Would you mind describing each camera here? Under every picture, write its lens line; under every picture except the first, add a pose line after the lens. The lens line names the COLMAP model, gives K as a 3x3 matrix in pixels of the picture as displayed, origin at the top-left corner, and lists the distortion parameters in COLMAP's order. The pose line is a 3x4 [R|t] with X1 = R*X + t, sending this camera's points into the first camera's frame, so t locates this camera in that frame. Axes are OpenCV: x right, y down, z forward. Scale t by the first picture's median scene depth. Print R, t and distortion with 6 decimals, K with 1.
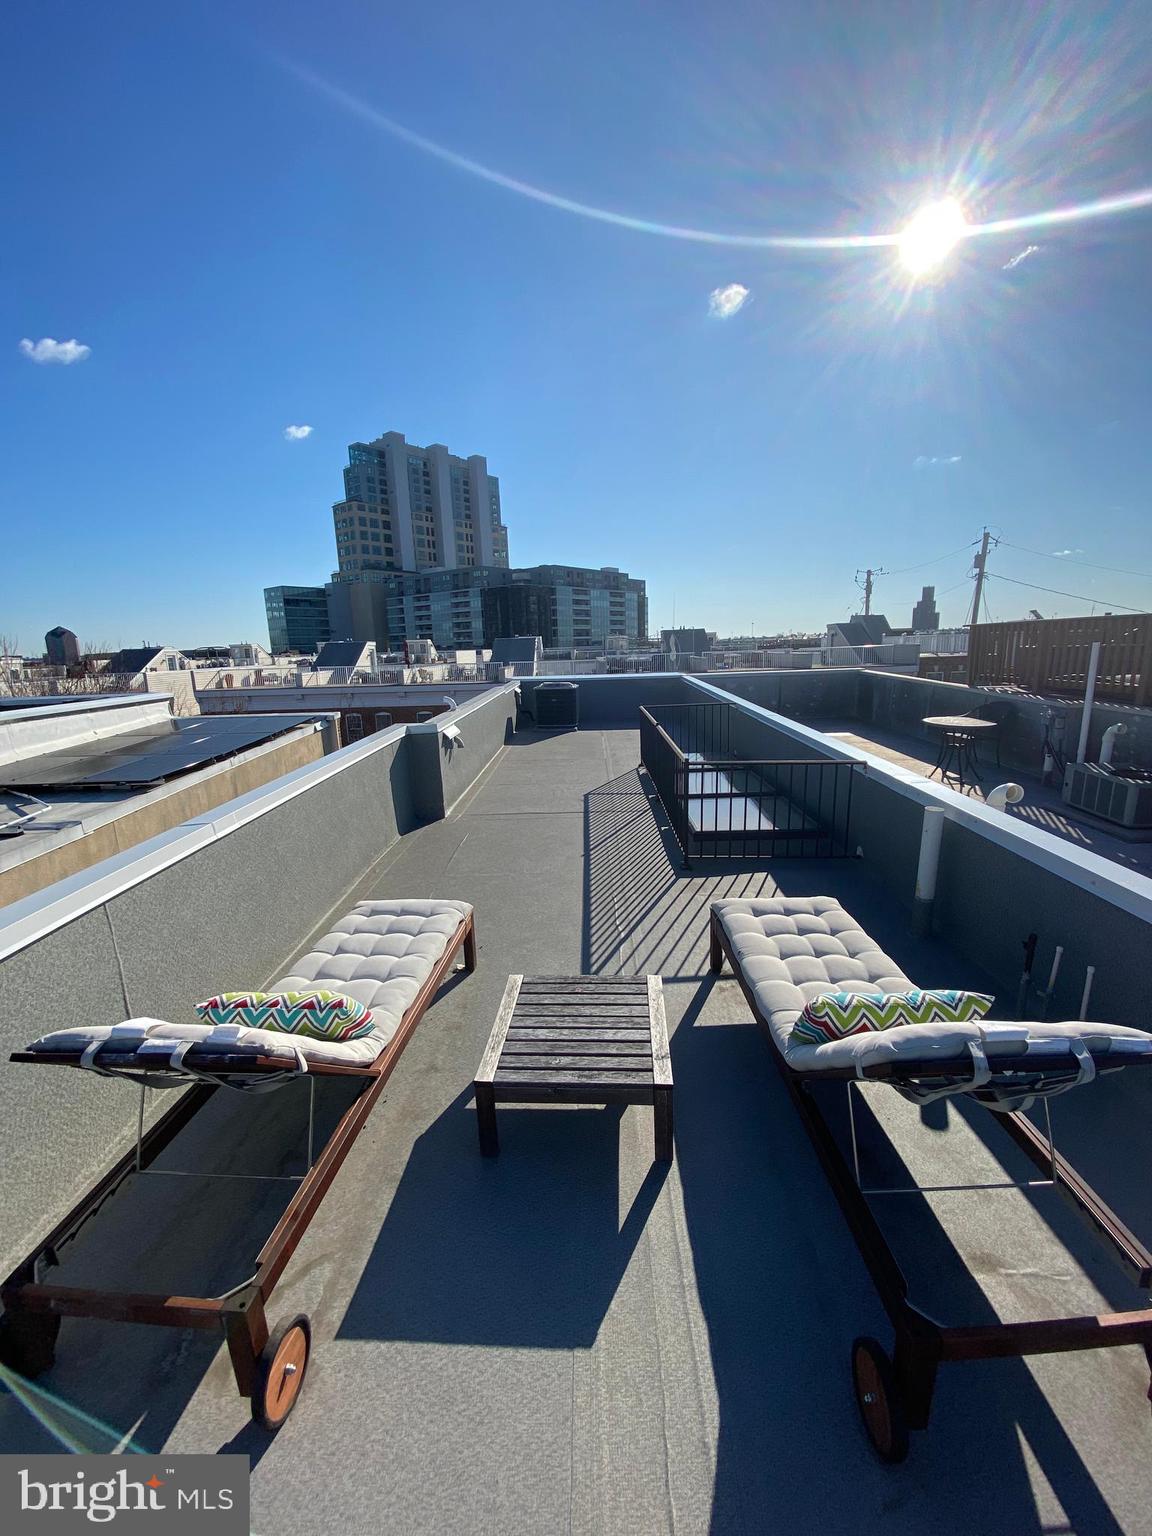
lens RADIAL K [[634.7, 0, 581.1], [0, 634.7, 762.7], [0, 0, 1]] dist [0.000459, -0.014364]
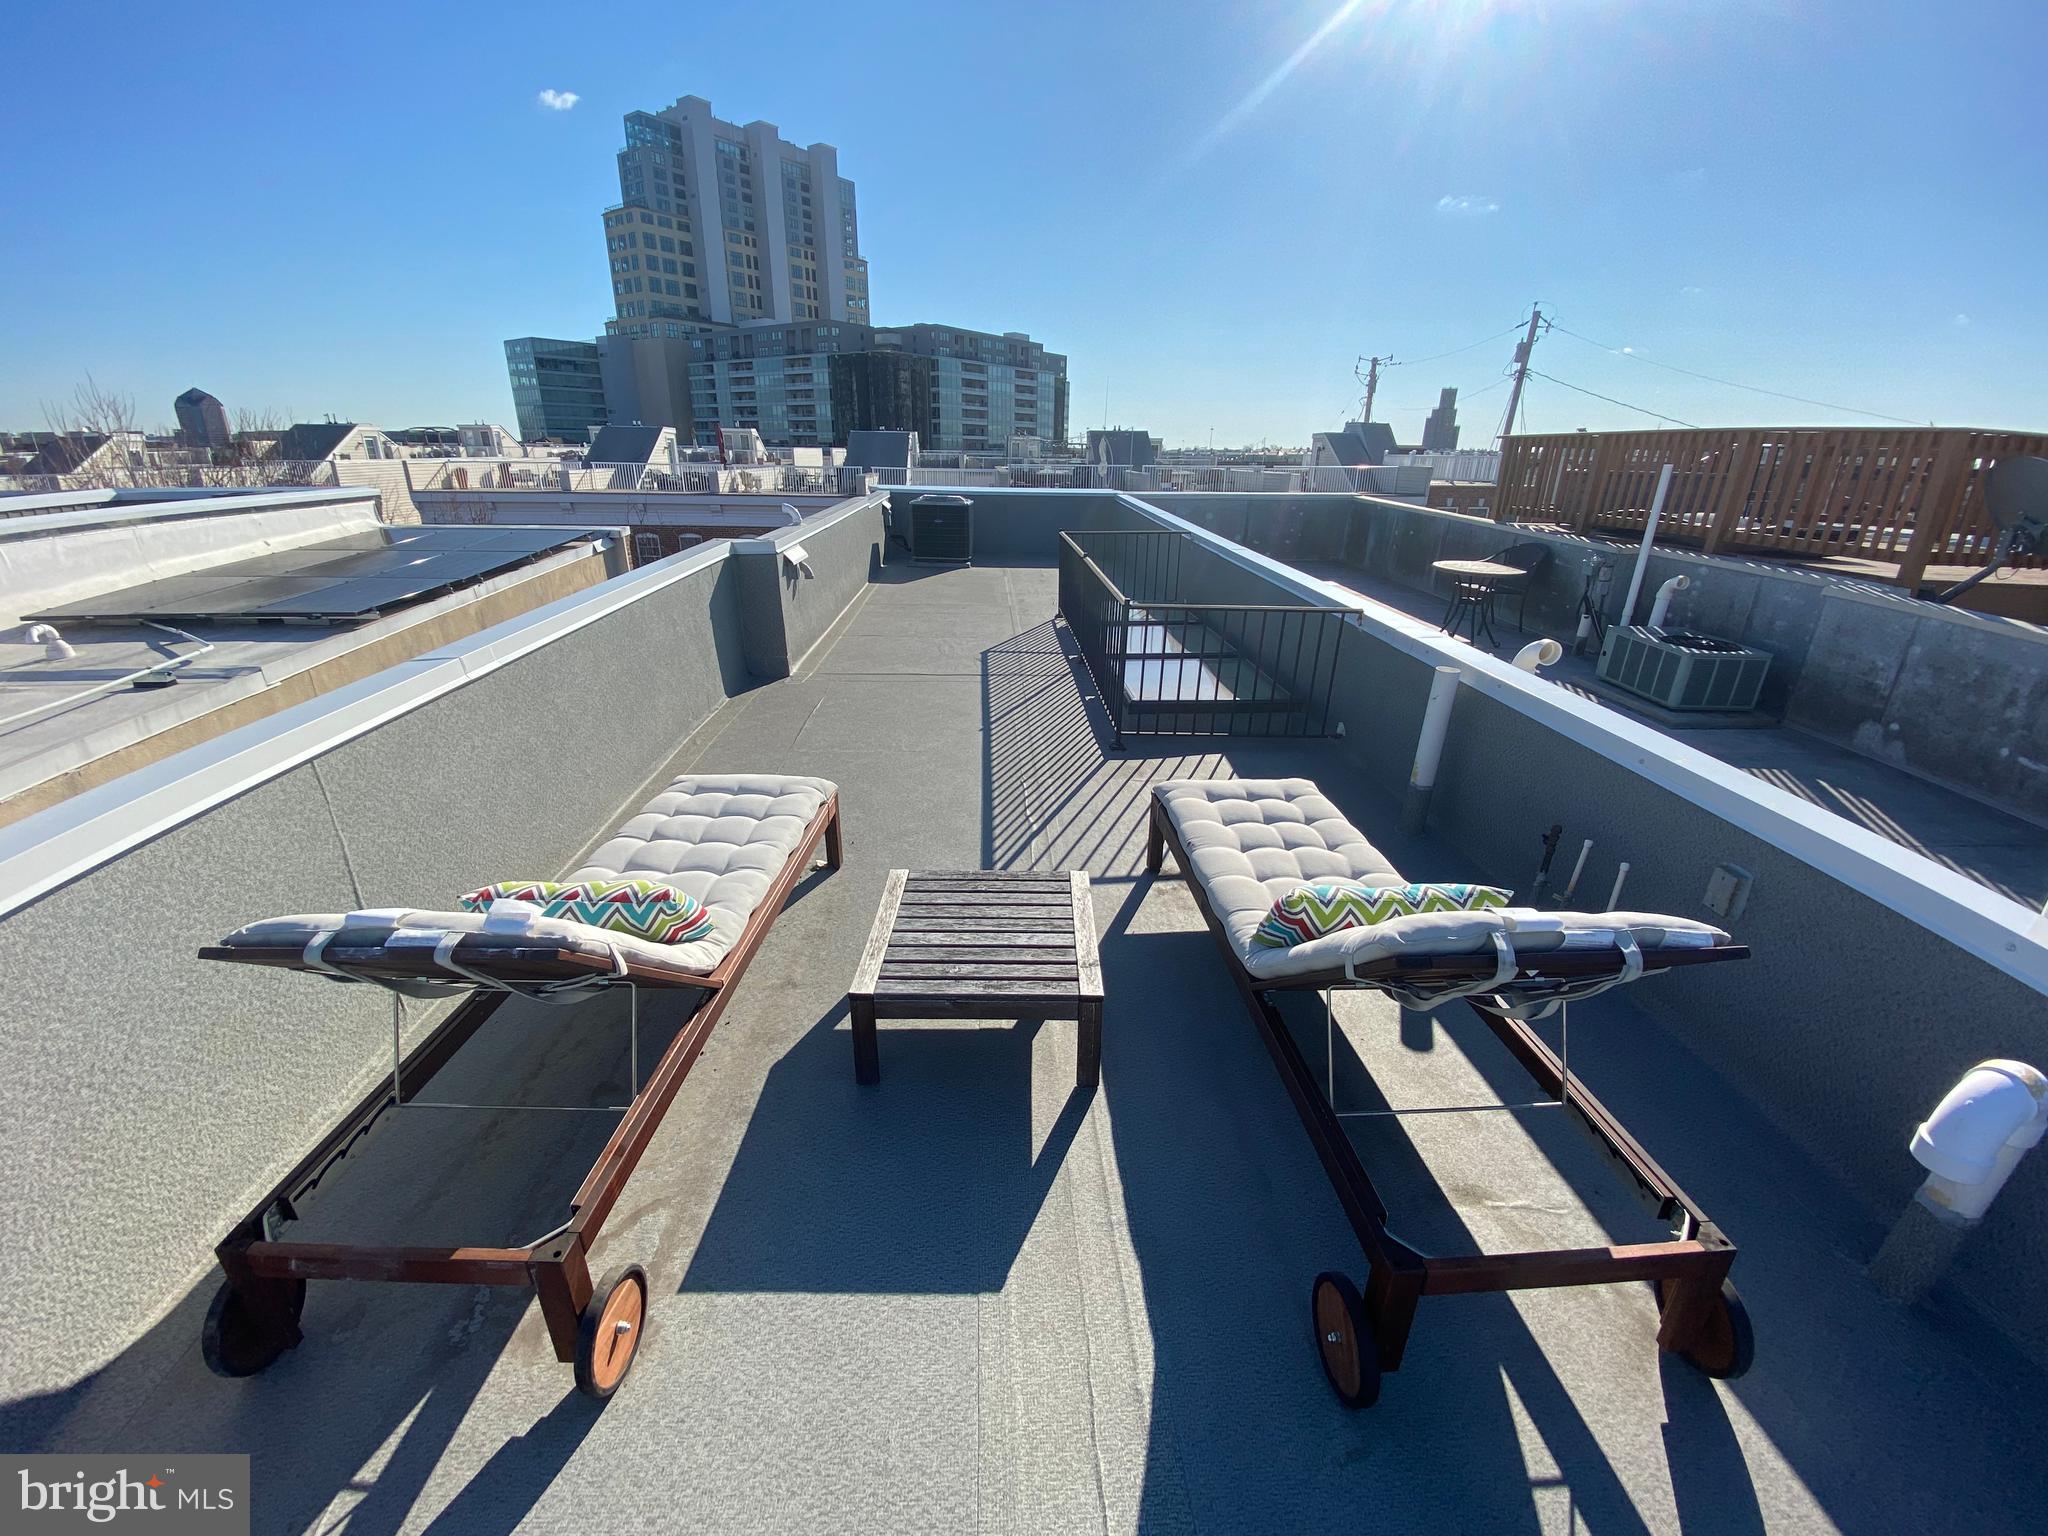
lens RADIAL K [[846.3, 0, 1030.6], [0, 846.3, 768.9], [0, 0, 1]] dist [0.000459, -0.014364]
pose [[0.996970, 0.018545, 0.075549, -0.016045], [-0.031518, 0.984183, 0.174330, 0.025658], [-0.071121, -0.176183, 0.981785, 0.013411]]
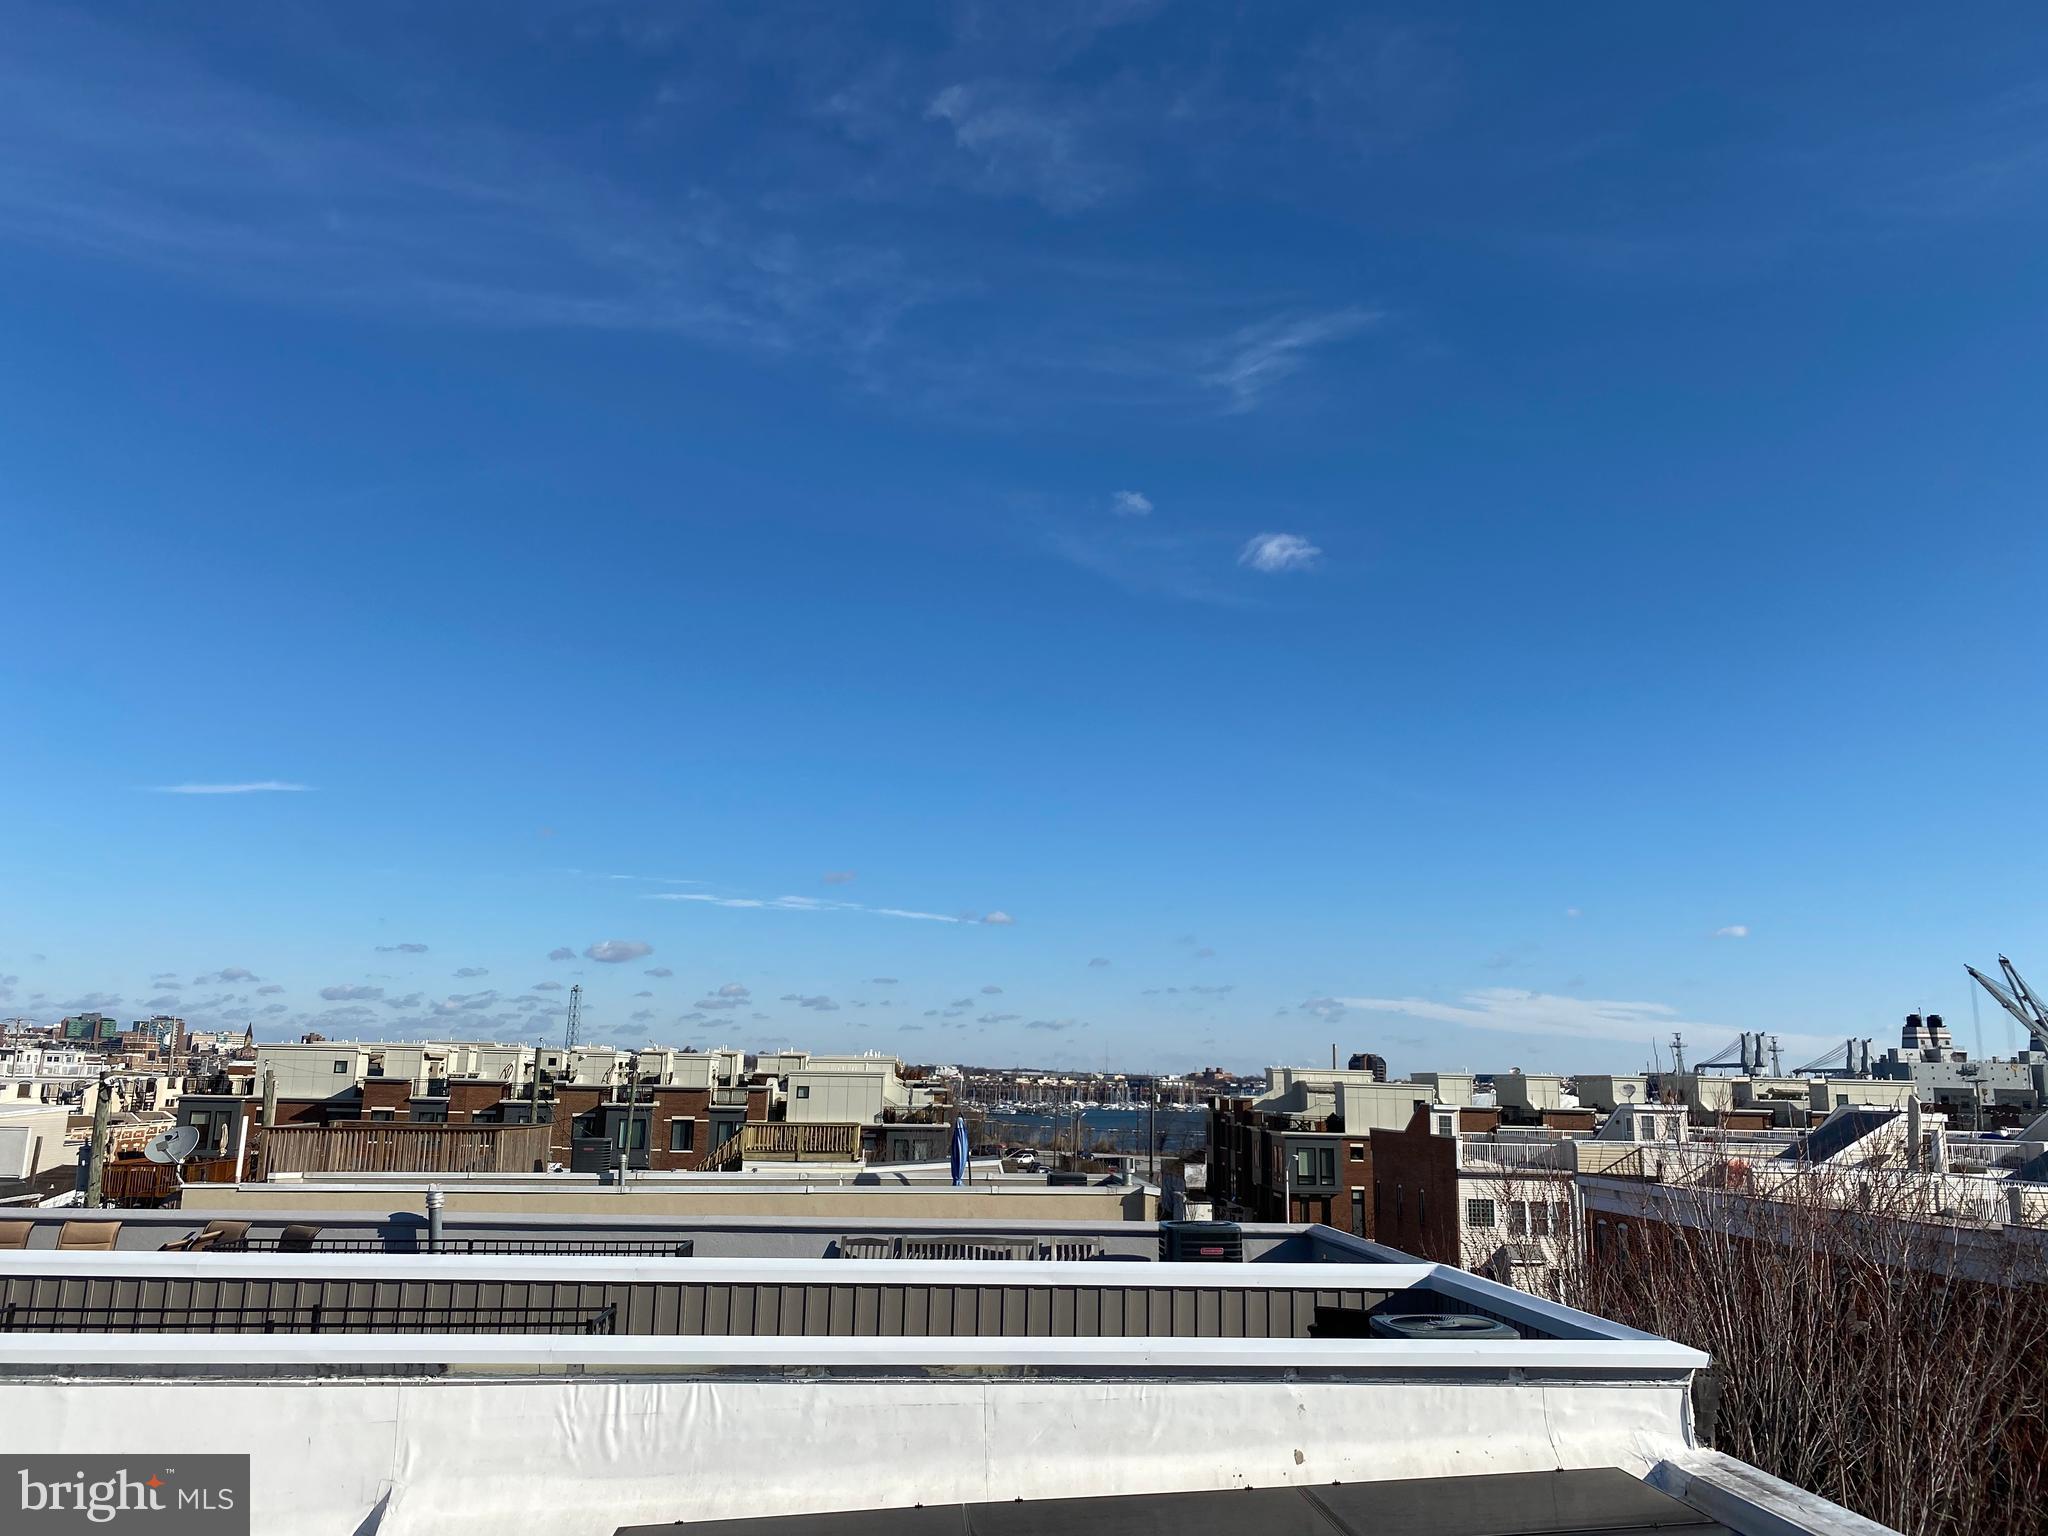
lens RADIAL K [[1598.4, 0, 1023.3], [0, 1598.4, 768.5], [0, 0, 1]] dist [-0.026453, 0.026635]
pose [[0.103019, -0.167511, -0.980473, 0.137278], [-0.206116, 0.960727, -0.185794, -0.566548], [0.973089, 0.221232, 0.064446, 2.111135]]
